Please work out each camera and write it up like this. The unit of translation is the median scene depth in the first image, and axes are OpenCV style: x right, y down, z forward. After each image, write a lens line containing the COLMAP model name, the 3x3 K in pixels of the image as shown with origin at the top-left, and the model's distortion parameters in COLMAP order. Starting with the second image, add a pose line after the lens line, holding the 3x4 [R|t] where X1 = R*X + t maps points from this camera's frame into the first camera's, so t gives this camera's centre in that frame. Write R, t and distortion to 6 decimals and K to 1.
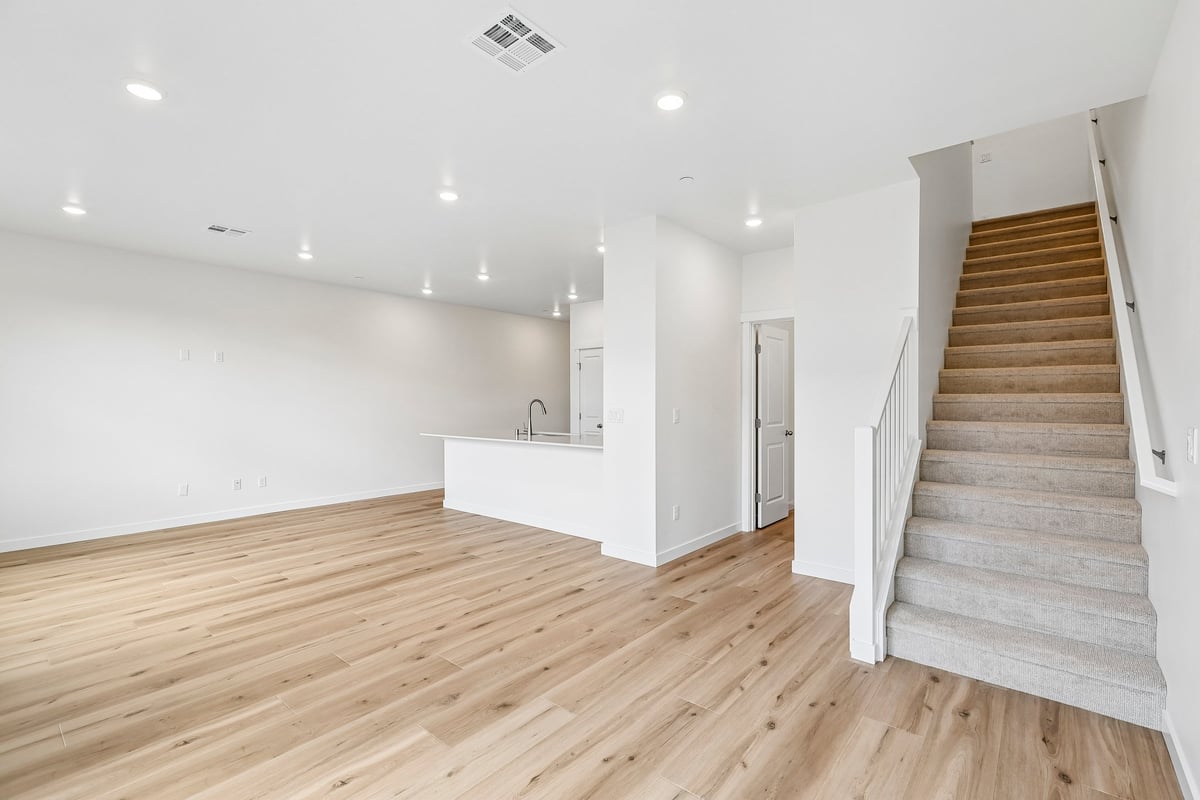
lens RADIAL K [[534.2, 0, 603.6], [0, 534.2, 398.4], [0, 0, 1]] dist [-0.001341, 0.000433]
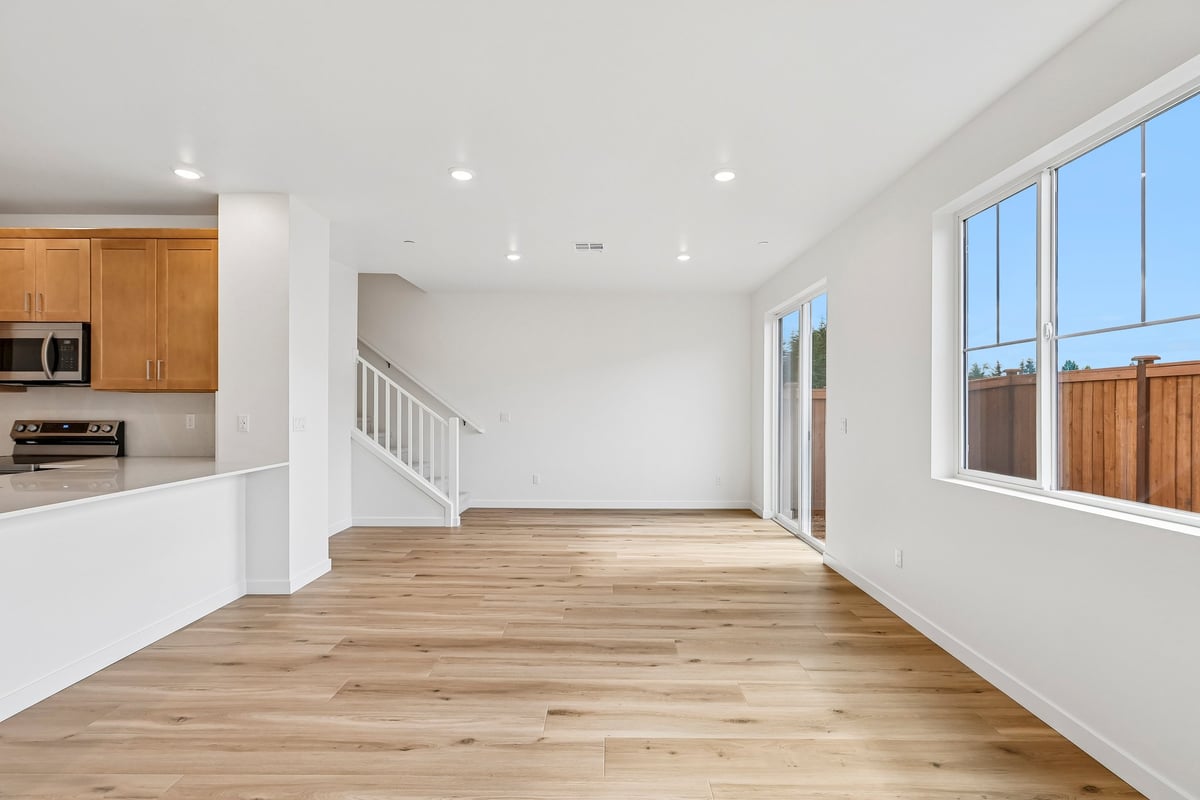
lens RADIAL K [[534.2, 0, 602.1], [0, 534.2, 408.8], [0, 0, 1]] dist [-0.001341, 0.000433]
pose [[-0.637080, -0.004807, 0.770782, -1.126787], [-0.007636, 0.999971, -0.000075, 0.004416], [-0.770760, -0.005933, -0.637098, 1.387528]]
